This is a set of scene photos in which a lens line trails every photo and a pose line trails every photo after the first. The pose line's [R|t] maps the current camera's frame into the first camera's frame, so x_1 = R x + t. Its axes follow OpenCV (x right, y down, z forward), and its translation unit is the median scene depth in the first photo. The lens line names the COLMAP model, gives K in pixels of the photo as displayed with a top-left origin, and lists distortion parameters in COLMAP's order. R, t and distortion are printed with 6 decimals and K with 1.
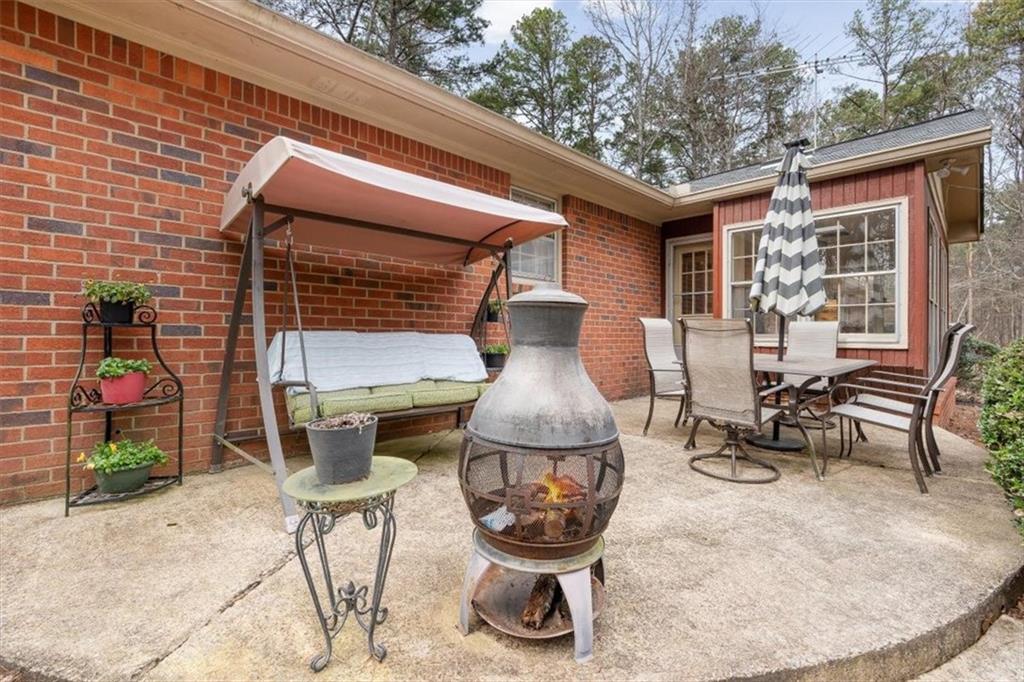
lens RADIAL K [[462.8, 0, 508.3], [0, 462.8, 336.4], [0, 0, 1]] dist [-0.003944, 0.000797]
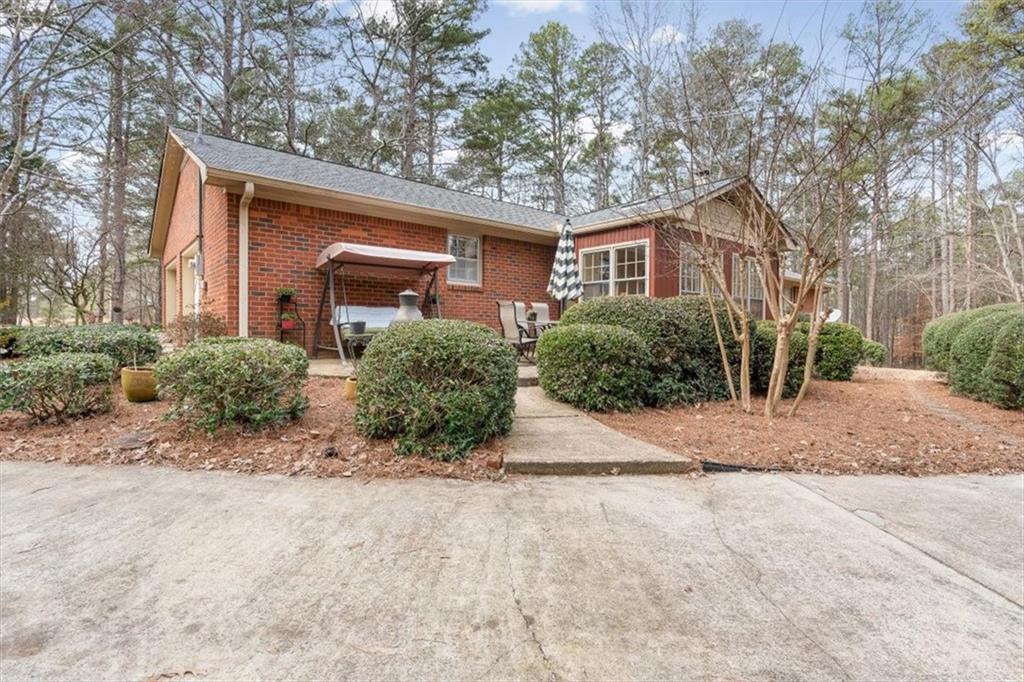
lens RADIAL K [[495.9, 0, 516.2], [0, 495.9, 337.7], [0, 0, 1]] dist [-0.000582, -0.000149]
pose [[0.997575, 0.003367, -0.069520, 0.513419], [-0.002152, 0.999844, 0.017538, 0.085401], [0.069569, -0.017345, 0.997426, -1.257201]]
